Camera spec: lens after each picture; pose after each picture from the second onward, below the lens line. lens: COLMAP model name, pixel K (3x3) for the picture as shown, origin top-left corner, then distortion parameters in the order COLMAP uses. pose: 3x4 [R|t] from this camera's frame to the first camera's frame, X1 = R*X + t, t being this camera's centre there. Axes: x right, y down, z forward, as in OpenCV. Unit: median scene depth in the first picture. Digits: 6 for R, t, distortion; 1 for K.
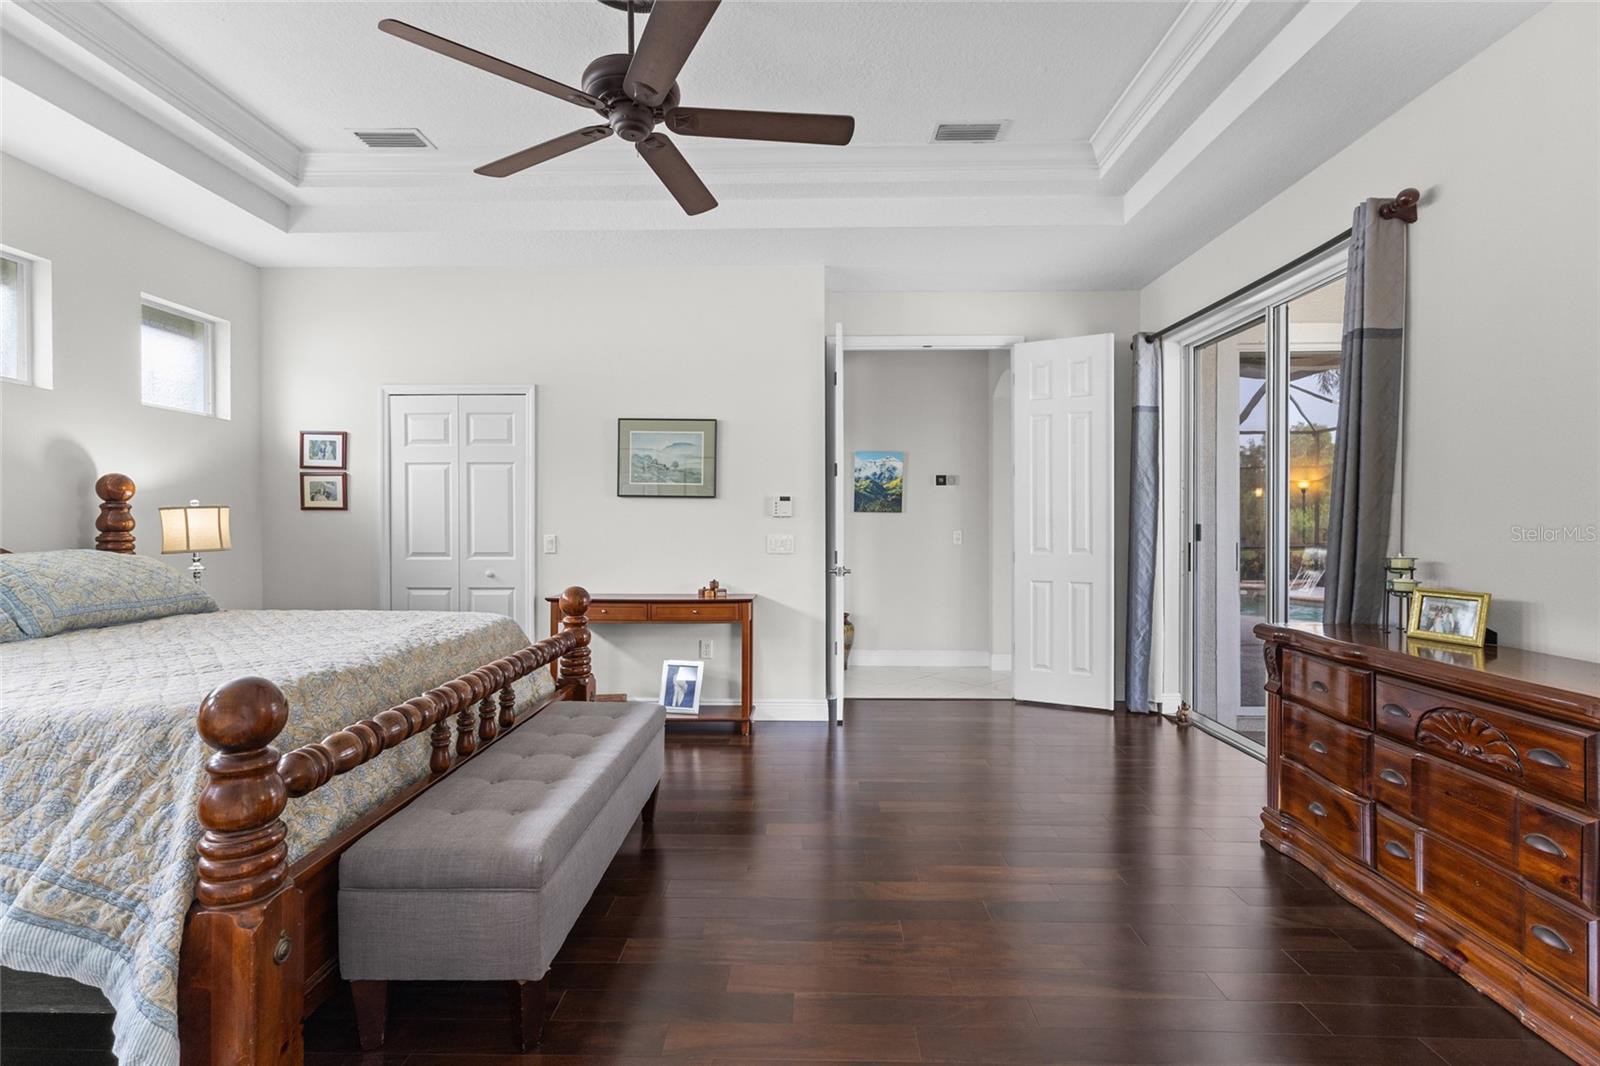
lens RADIAL K [[743.2, 0, 766.6], [0, 743.2, 517.7], [0, 0, 1]] dist [-0.001428, 0.002426]
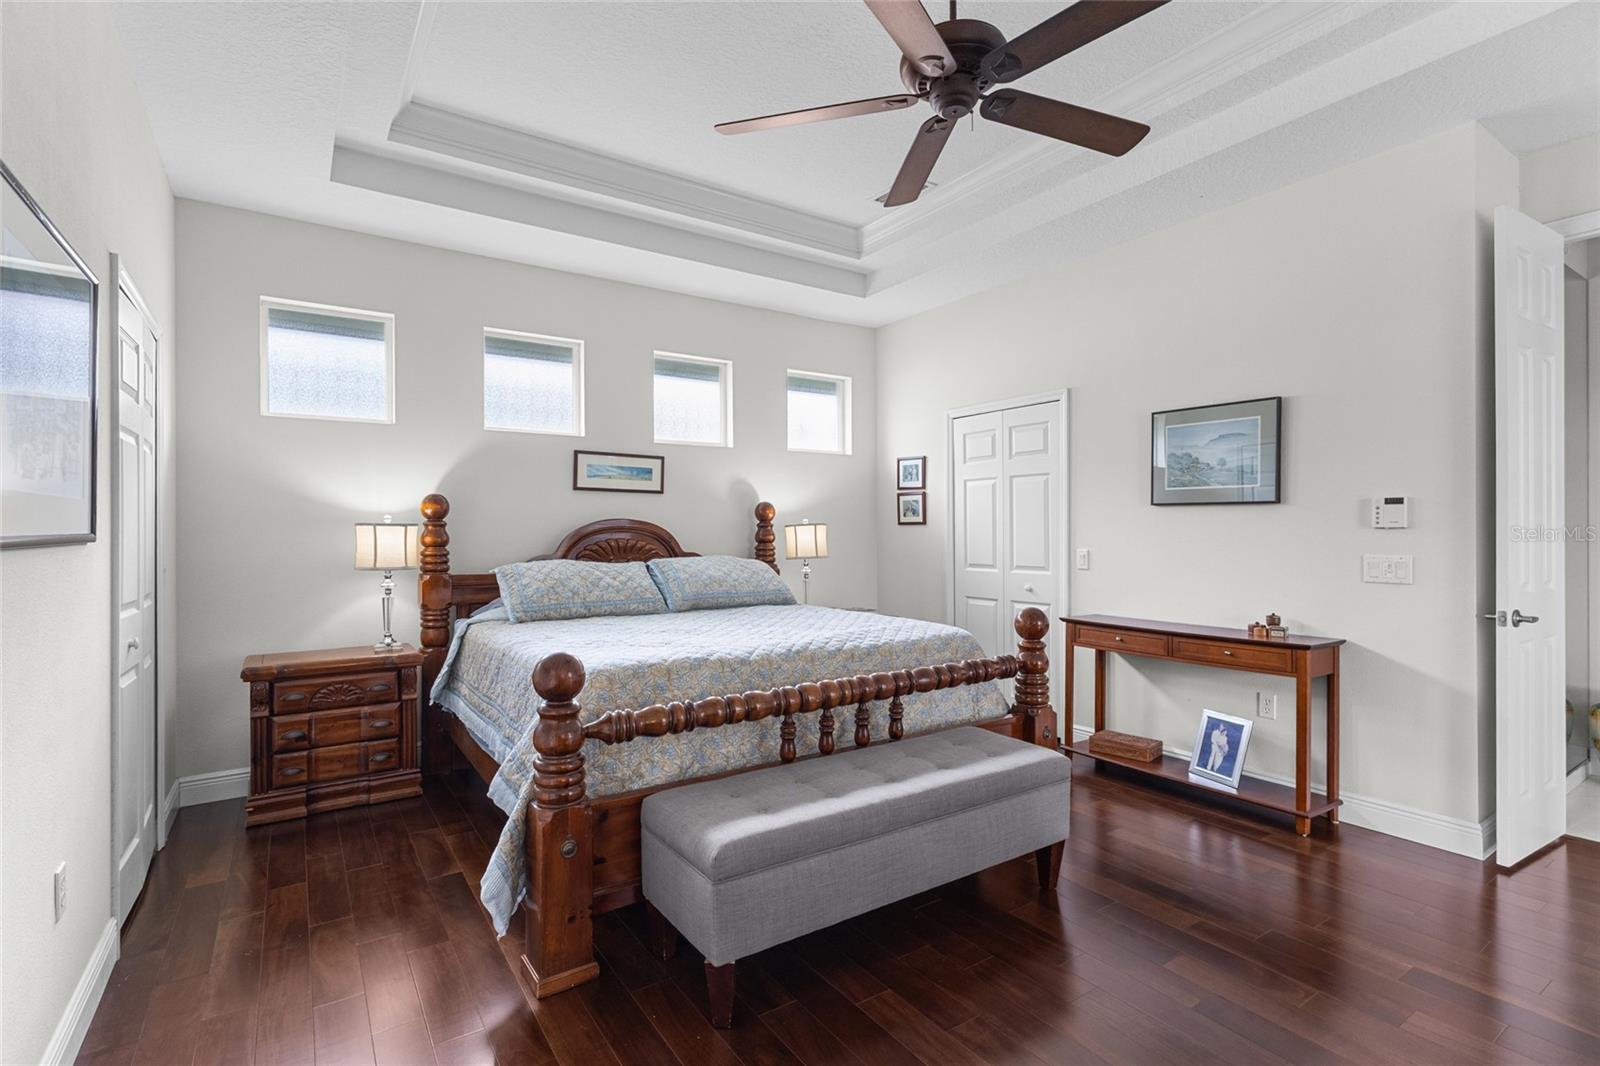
lens RADIAL K [[743.2, 0, 800.3], [0, 743.2, 527.4], [0, 0, 1]] dist [-0.001428, 0.002426]
pose [[0.585573, -0.007342, -0.810586, 0.260995], [0.009710, 0.999951, -0.002043, -0.005701], [0.810562, -0.006674, 0.585615, 0.189329]]
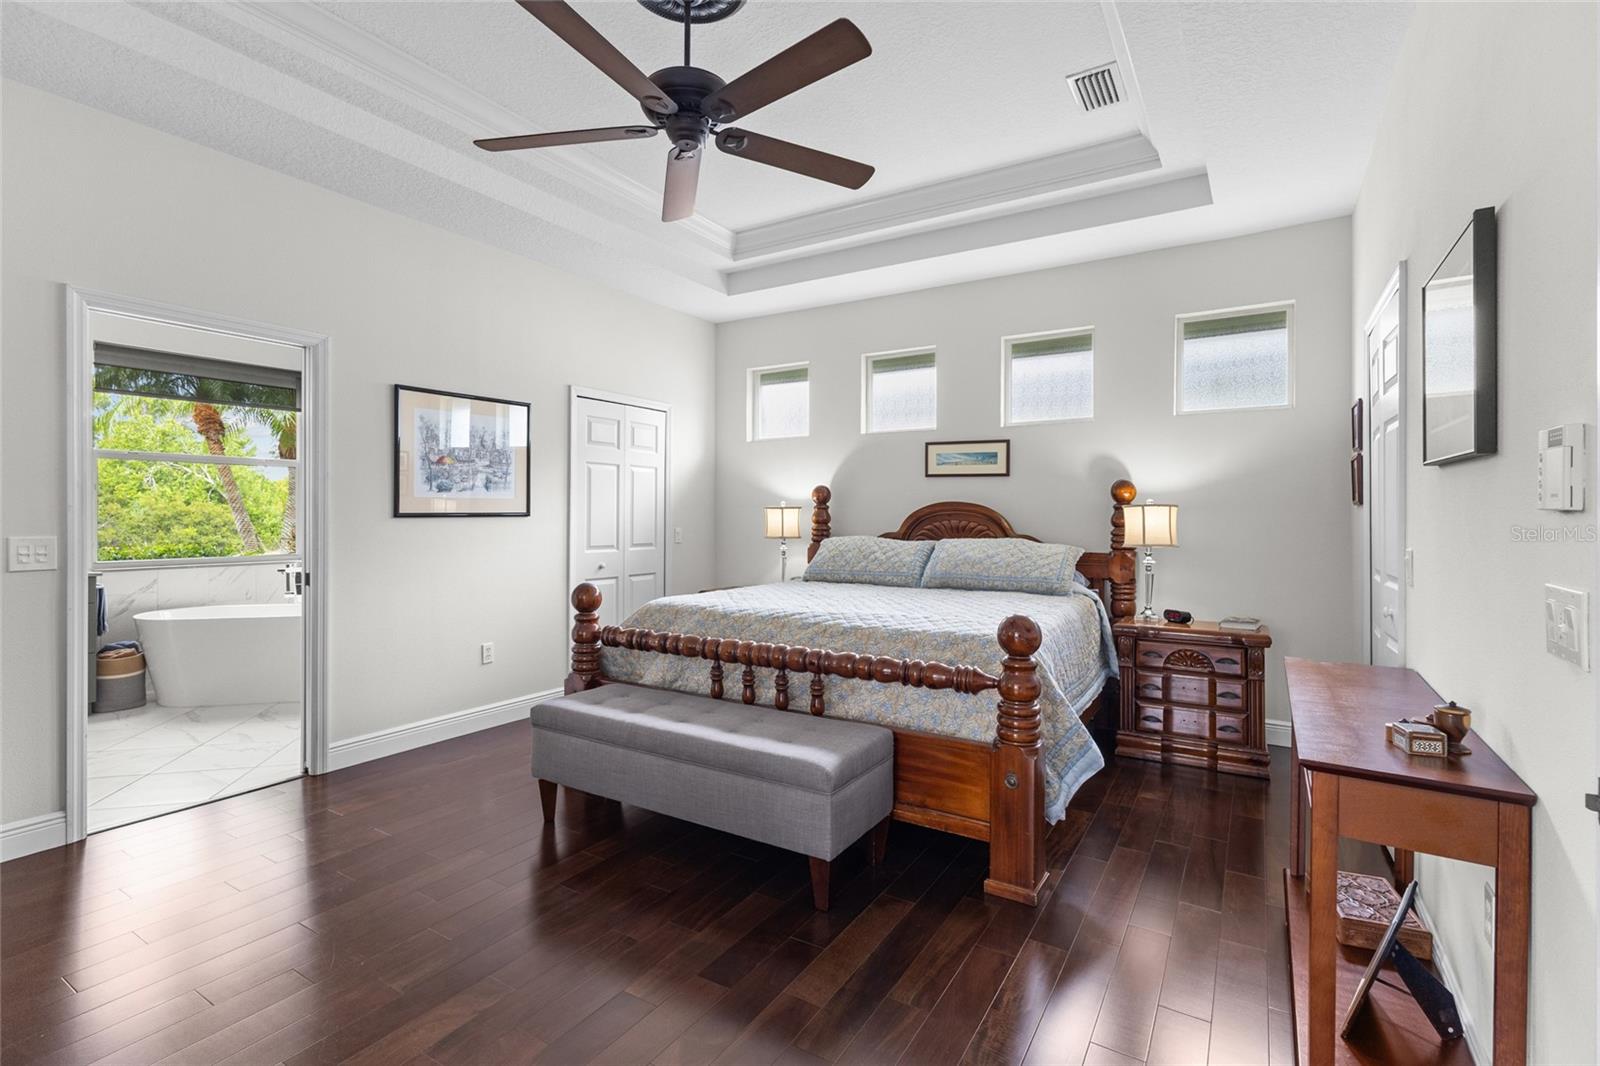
lens RADIAL K [[743.2, 0, 829.7], [0, 743.2, 521.3], [0, 0, 1]] dist [-0.001428, 0.002426]
pose [[-0.480995, 0.009243, -0.876675, 0.367627], [0.004680, 0.999957, 0.007975, -0.001820], [0.876711, -0.000267, -0.481017, 0.980955]]
